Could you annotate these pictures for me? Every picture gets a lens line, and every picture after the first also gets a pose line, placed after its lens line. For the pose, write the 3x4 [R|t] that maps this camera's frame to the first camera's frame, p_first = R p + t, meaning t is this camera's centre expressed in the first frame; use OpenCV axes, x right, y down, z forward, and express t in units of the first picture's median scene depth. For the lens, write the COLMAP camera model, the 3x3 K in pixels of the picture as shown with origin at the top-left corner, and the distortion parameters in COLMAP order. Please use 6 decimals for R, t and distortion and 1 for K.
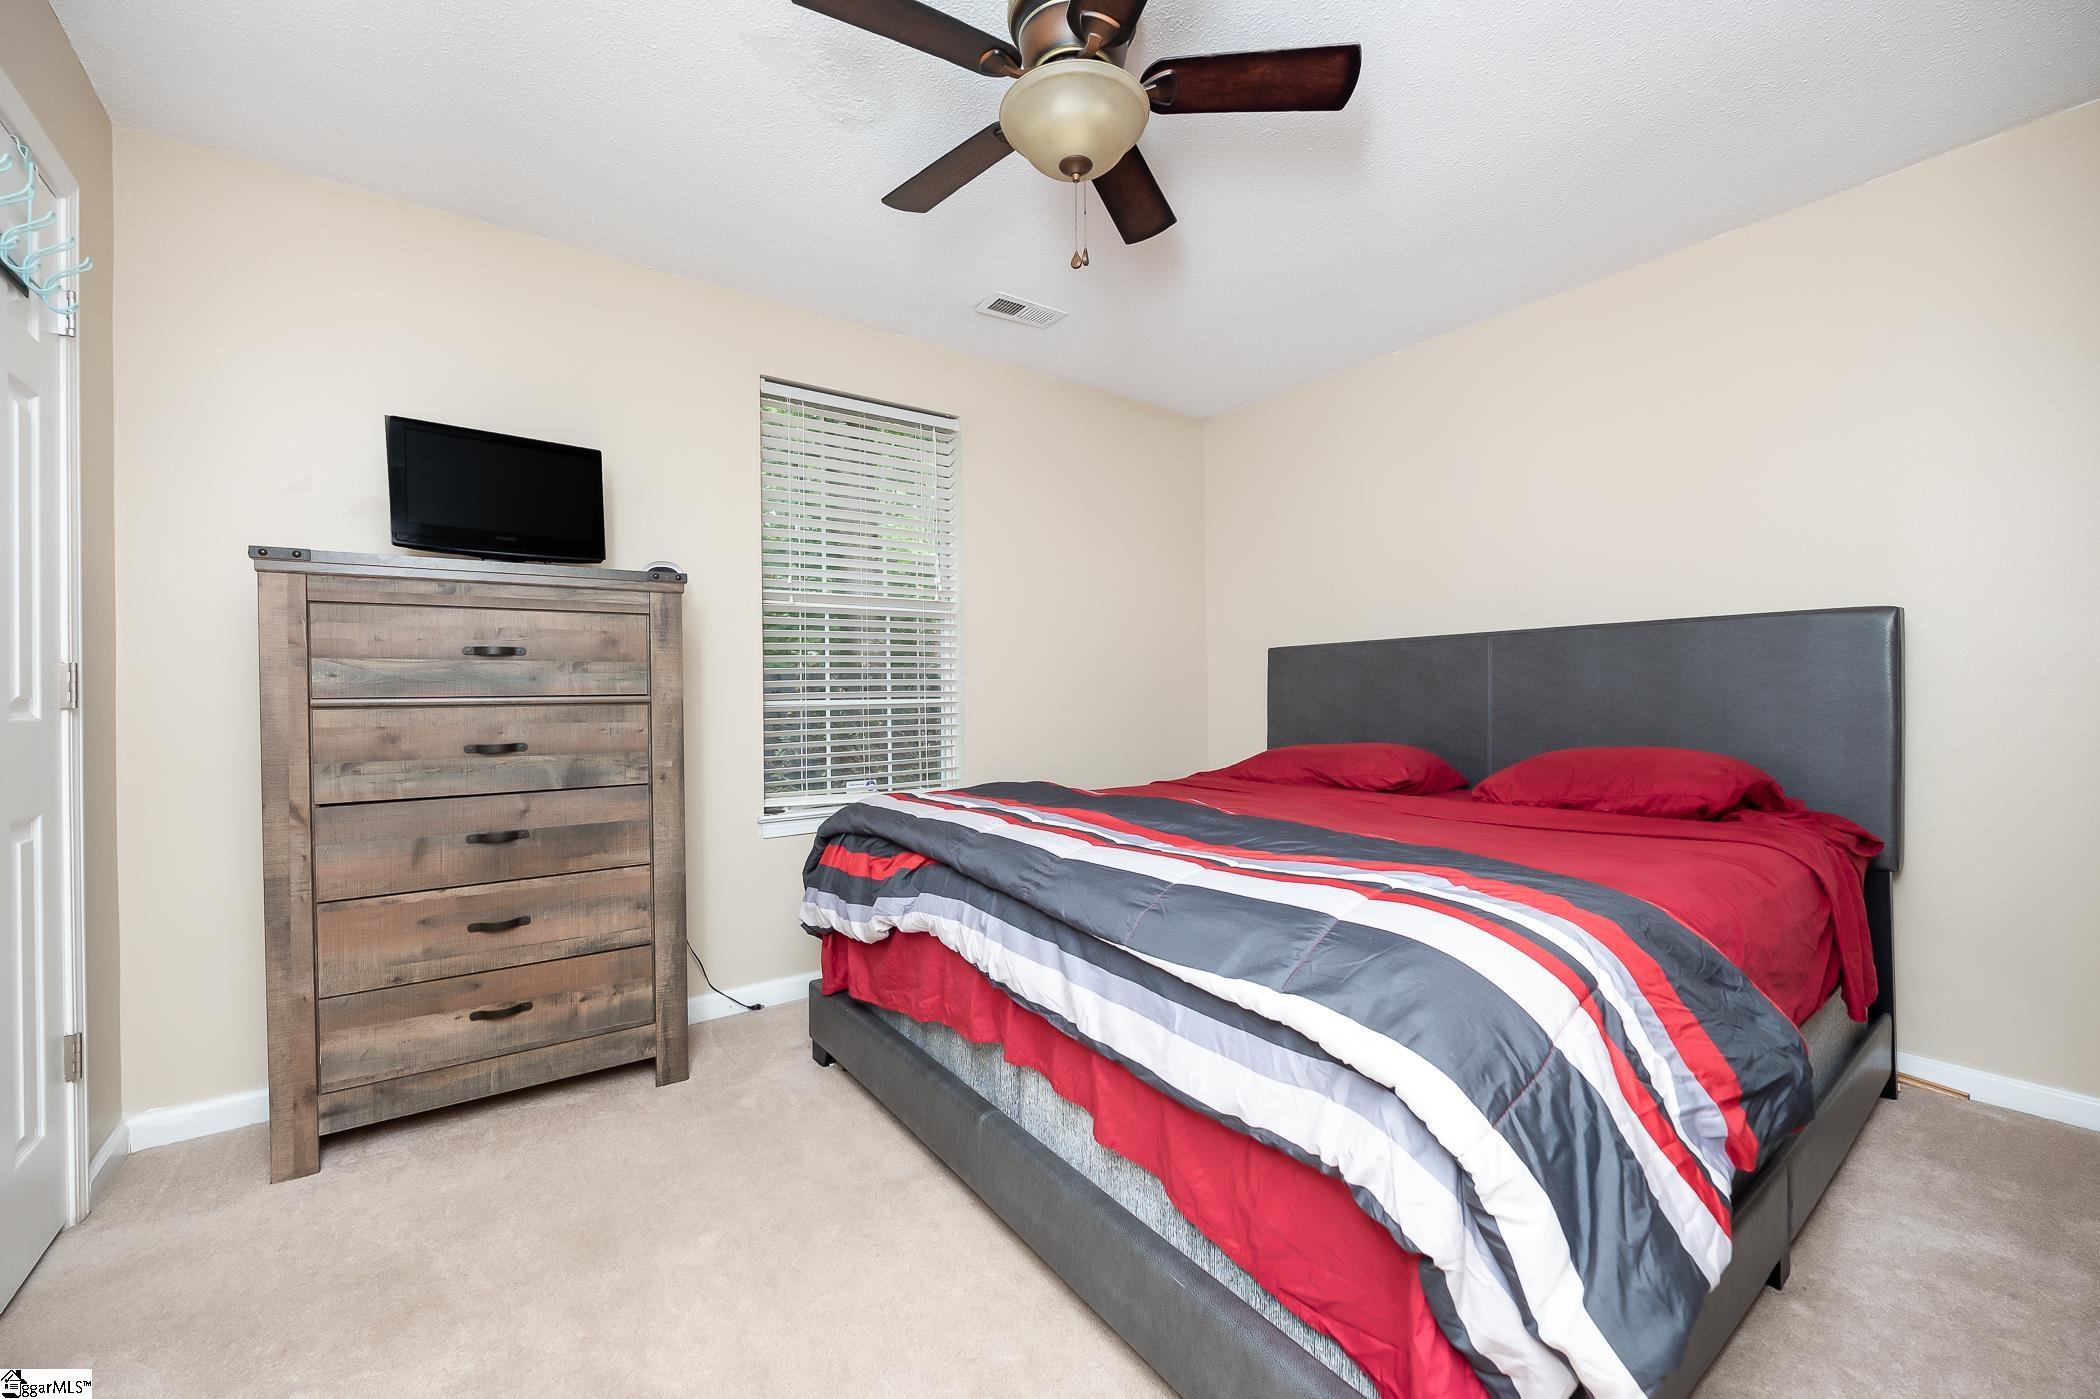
lens RADIAL K [[845.5, 0, 1054.4], [0, 845.5, 694.0], [0, 0, 1]] dist [-0.008358, 0.000173]
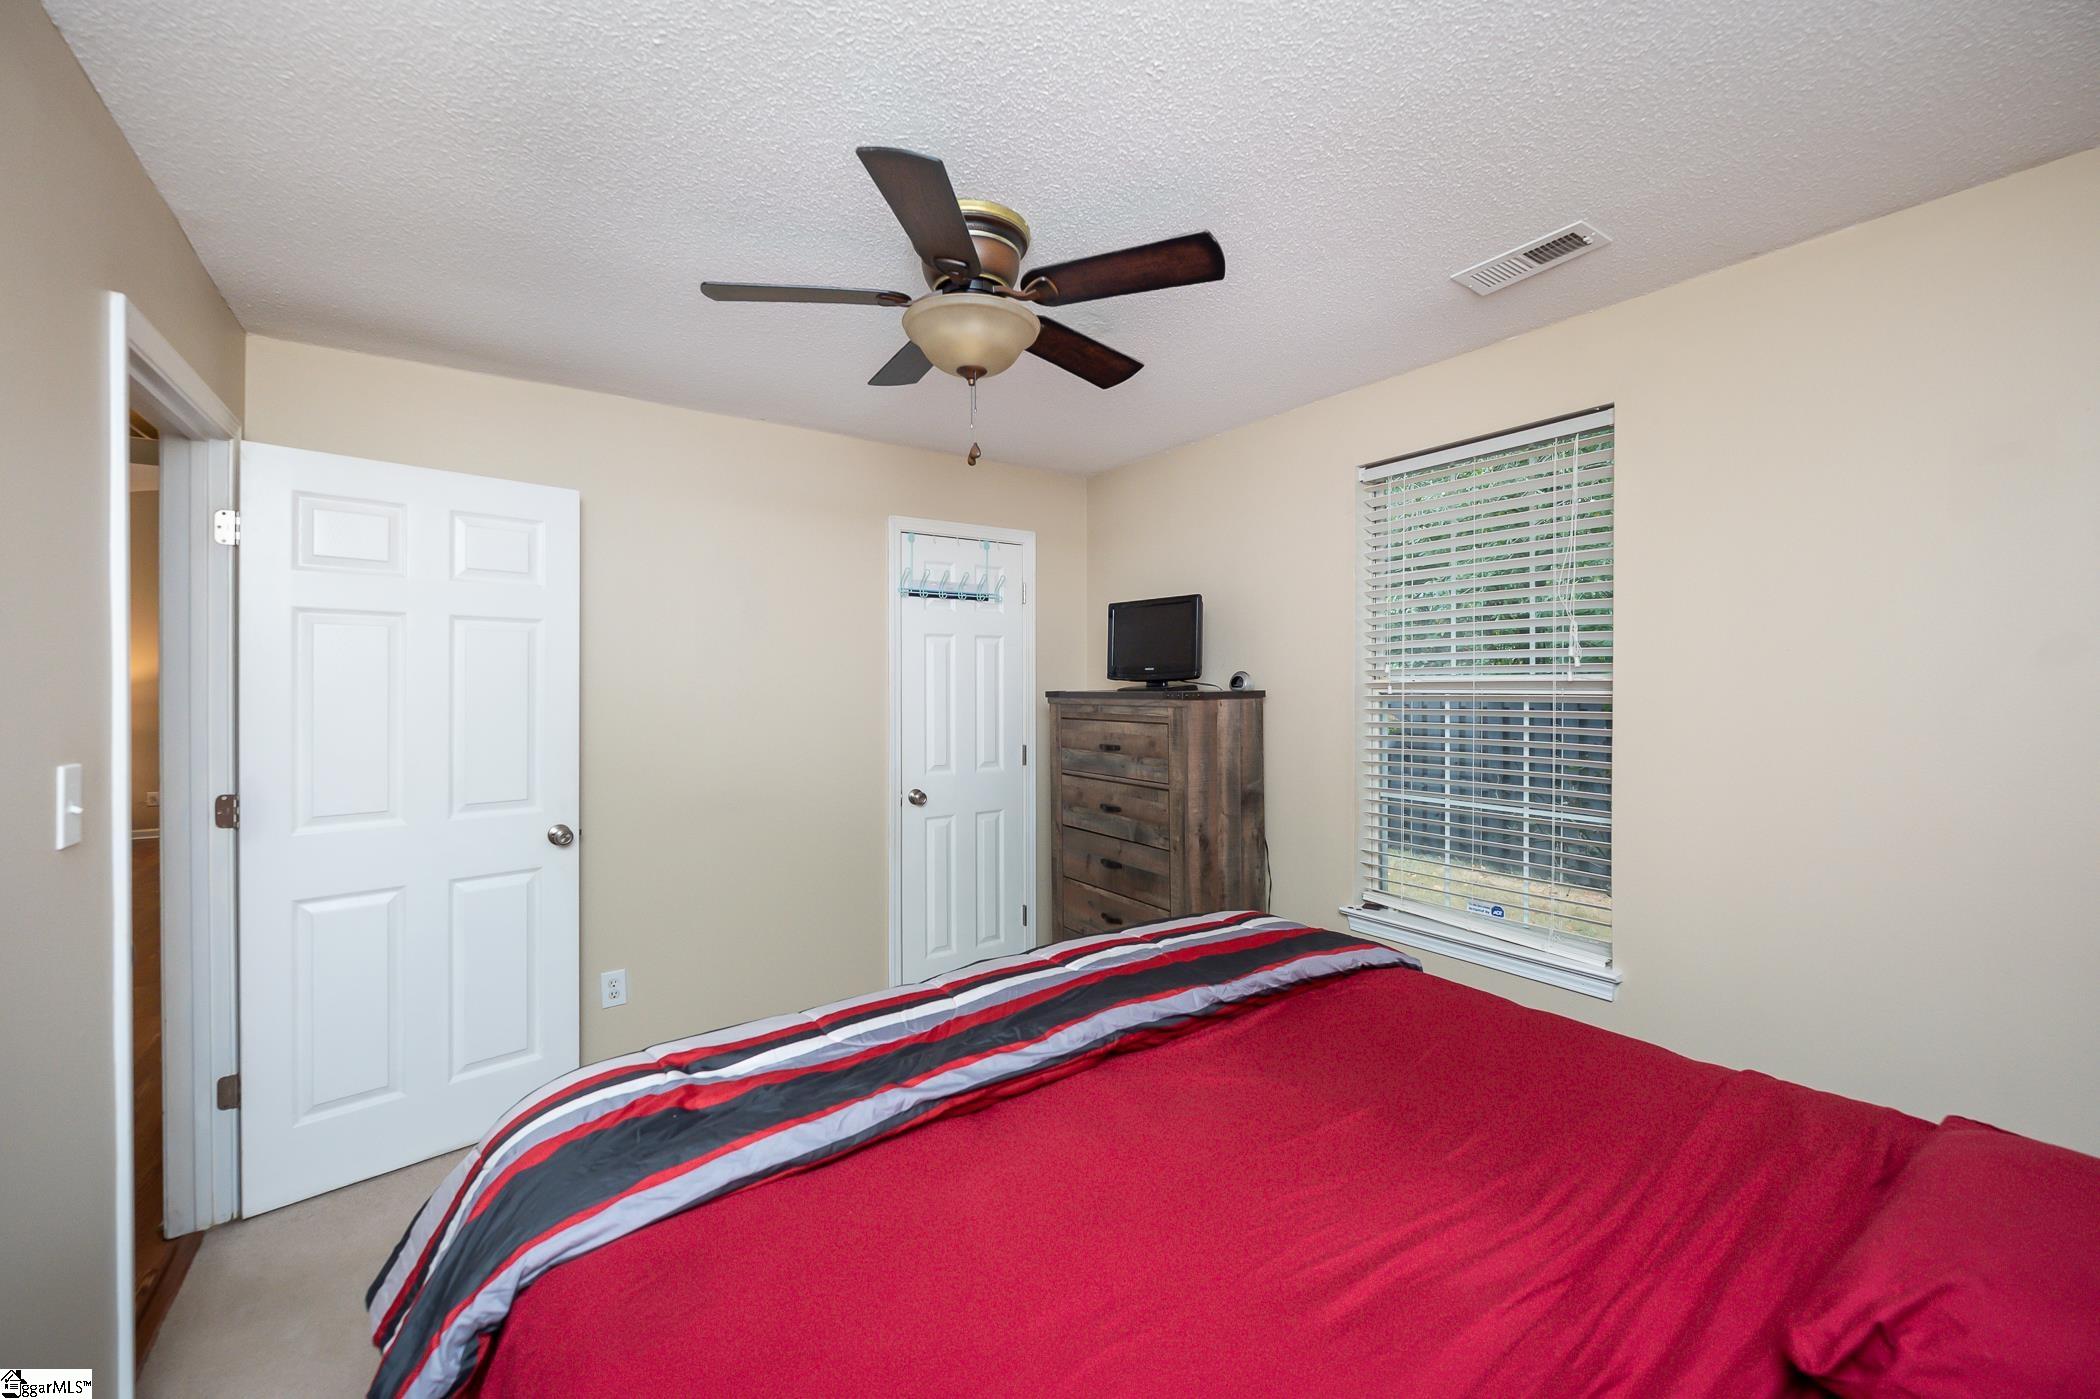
lens RADIAL K [[845.5, 0, 1052.1], [0, 845.5, 689.5], [0, 0, 1]] dist [-0.008358, 0.000173]
pose [[-0.051104, 0.015743, -0.998569, 0.923631], [0.000984, 0.999876, 0.015713, -0.182767], [0.998693, -0.000180, -0.051113, 0.956964]]
